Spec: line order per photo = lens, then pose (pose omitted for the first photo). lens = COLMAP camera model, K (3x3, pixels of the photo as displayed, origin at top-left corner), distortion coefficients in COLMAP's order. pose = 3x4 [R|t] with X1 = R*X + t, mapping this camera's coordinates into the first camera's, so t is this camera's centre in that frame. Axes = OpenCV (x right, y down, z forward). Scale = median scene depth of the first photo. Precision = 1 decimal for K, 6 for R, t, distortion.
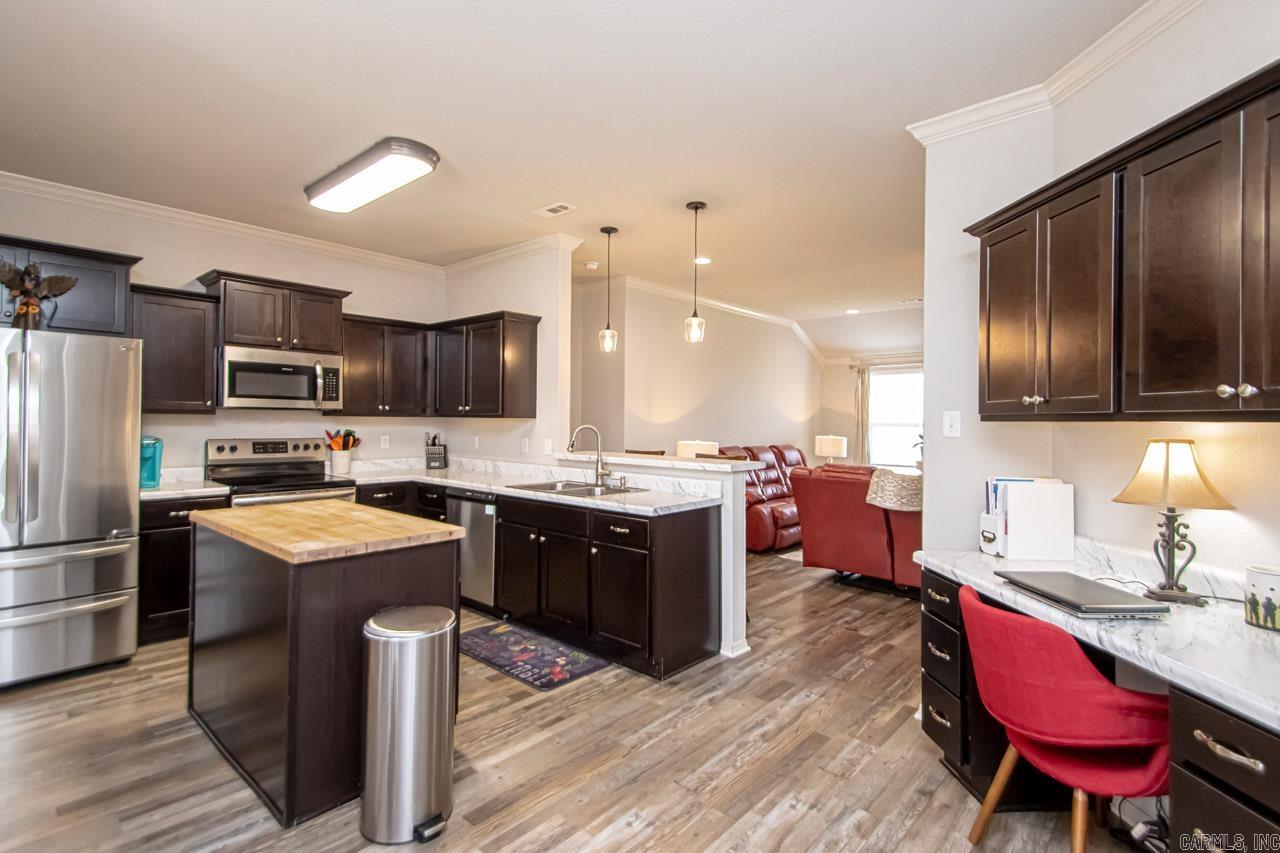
lens RADIAL K [[620.2, 0, 642.0], [0, 620.2, 417.0], [0, 0, 1]] dist [0.014886, -0.014548]
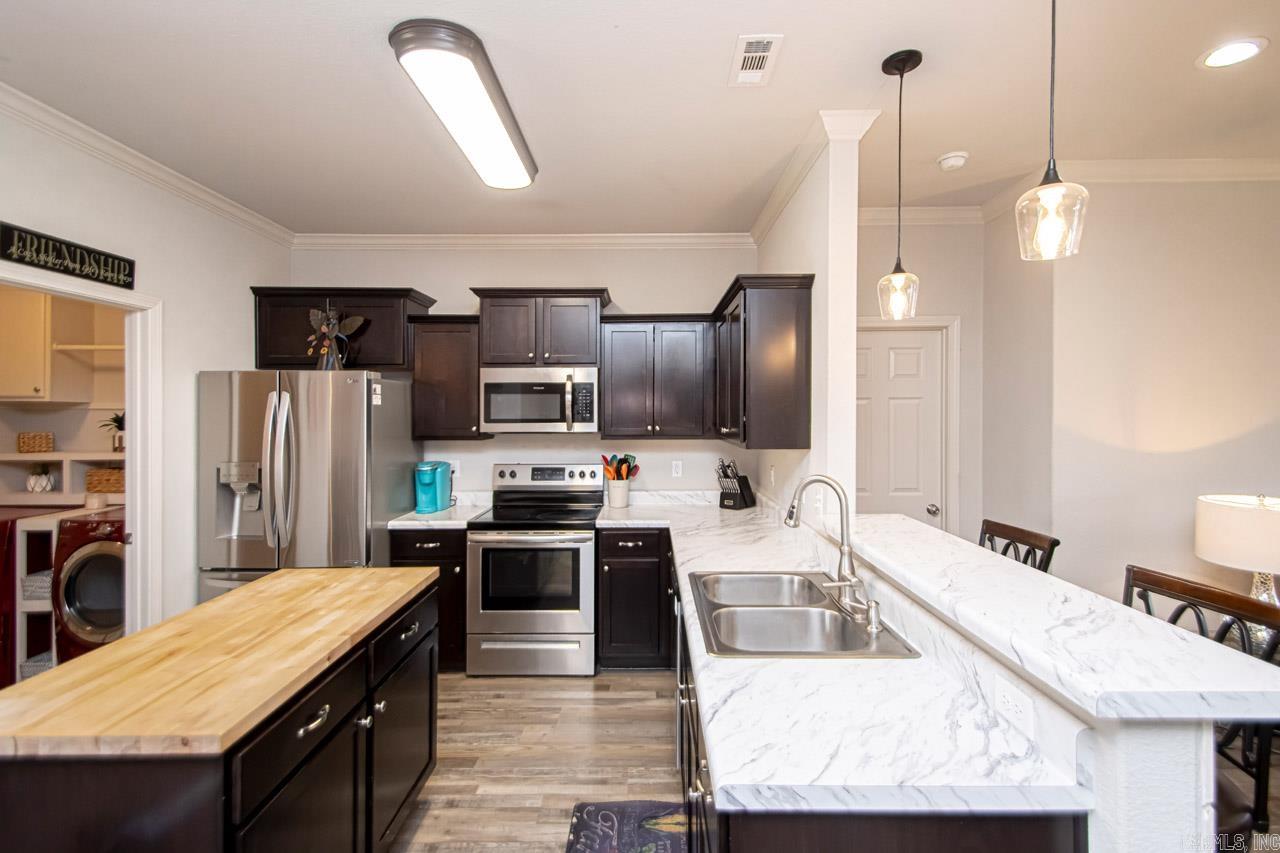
lens RADIAL K [[620.2, 0, 607.8], [0, 620.2, 424.0], [0, 0, 1]] dist [0.014886, -0.014548]
pose [[0.657659, -0.003300, -0.753309, 0.144675], [0.018350, 0.999764, 0.011641, -0.032943], [0.753092, -0.021479, 0.657564, 0.477179]]
